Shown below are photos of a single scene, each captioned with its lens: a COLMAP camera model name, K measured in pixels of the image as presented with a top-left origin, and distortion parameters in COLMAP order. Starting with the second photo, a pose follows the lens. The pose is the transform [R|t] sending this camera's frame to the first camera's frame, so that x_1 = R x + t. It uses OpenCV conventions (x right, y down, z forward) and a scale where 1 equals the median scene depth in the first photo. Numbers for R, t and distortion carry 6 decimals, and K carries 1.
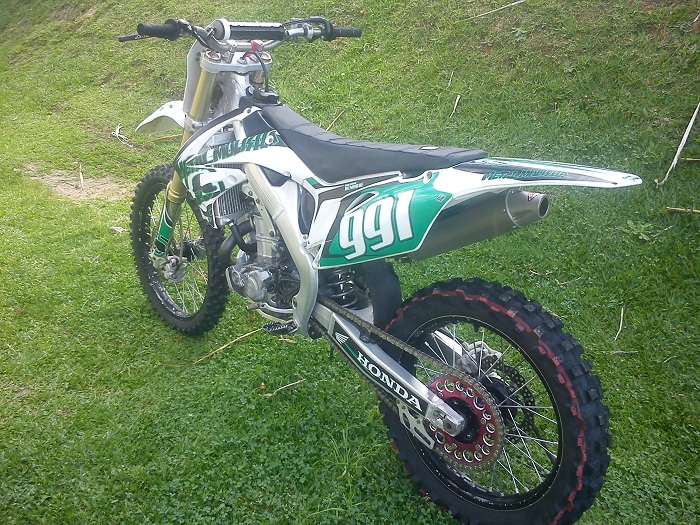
lens RADIAL K [[697.0, 0, 350.5], [0, 697.0, 265.9], [0, 0, 1]] dist [-0.014032, 0.000000]
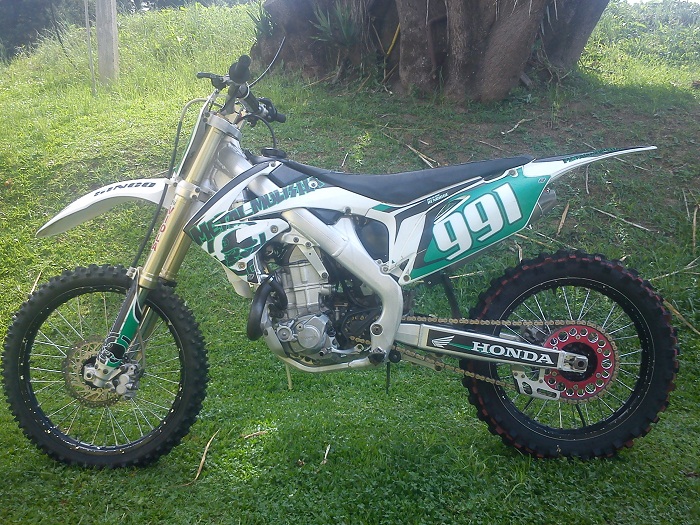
lens RADIAL K [[697.0, 0, 344.9], [0, 697.0, 263.0], [0, 0, 1]] dist [-0.014032, 0.000000]
pose [[0.733790, -0.093701, 0.672884, -0.798833], [0.300120, 0.933269, -0.197325, 0.150075], [-0.609492, 0.346741, 0.712945, 0.269689]]
